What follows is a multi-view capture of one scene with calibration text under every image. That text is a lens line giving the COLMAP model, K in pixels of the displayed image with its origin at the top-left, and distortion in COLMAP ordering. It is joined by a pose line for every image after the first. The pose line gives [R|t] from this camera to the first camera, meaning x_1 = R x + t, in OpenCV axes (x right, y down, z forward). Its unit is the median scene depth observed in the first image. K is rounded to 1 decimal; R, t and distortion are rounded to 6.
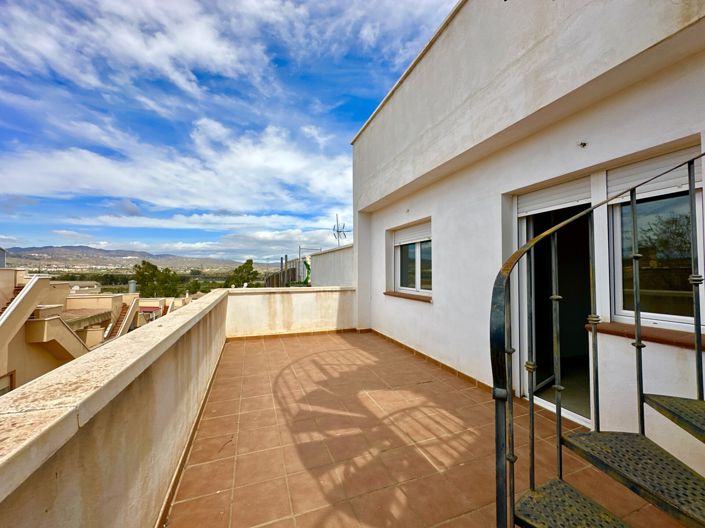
lens RADIAL K [[283.5, 0, 352.8], [0, 283.5, 283.8], [0, 0, 1]] dist [-0.000297, 0.000073]
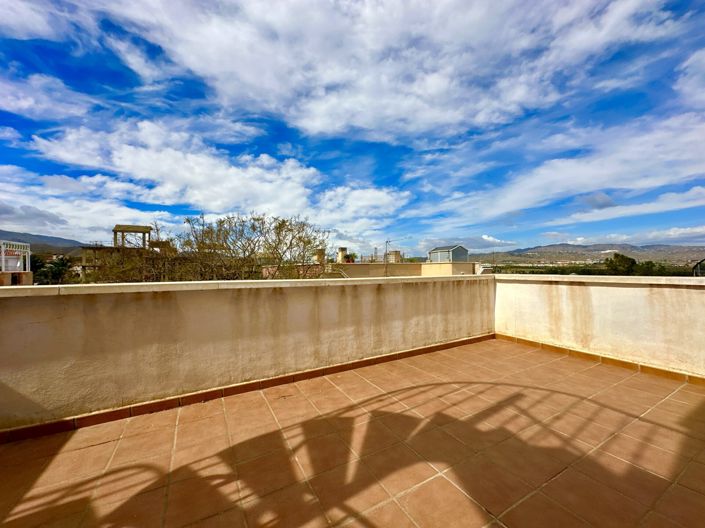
lens RADIAL K [[278.8, 0, 352.2], [0, 278.8, 259.8], [0, 0, 1]] dist [-0.002740, 0.000042]
pose [[0.152505, -0.031811, -0.987791, 0.338552], [-0.034307, 0.998709, -0.037459, 0.021909], [0.987707, 0.039601, 0.151217, 0.495008]]
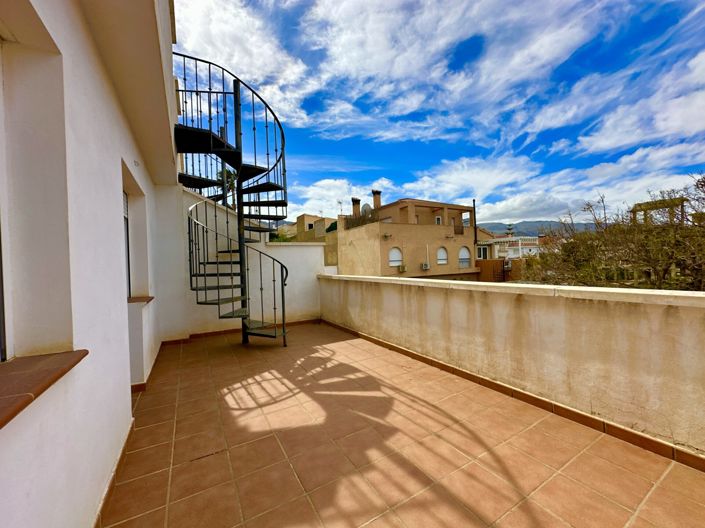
lens RADIAL K [[282.0, 0, 352.5], [0, 282.0, 264.0], [0, 0, 1]] dist [-0.001427, 0.000349]
pose [[-0.983266, 0.033989, -0.178976, 0.044499], [0.025811, 0.998522, 0.047828, -0.031584], [0.180337, 0.042408, -0.982690, 1.117506]]
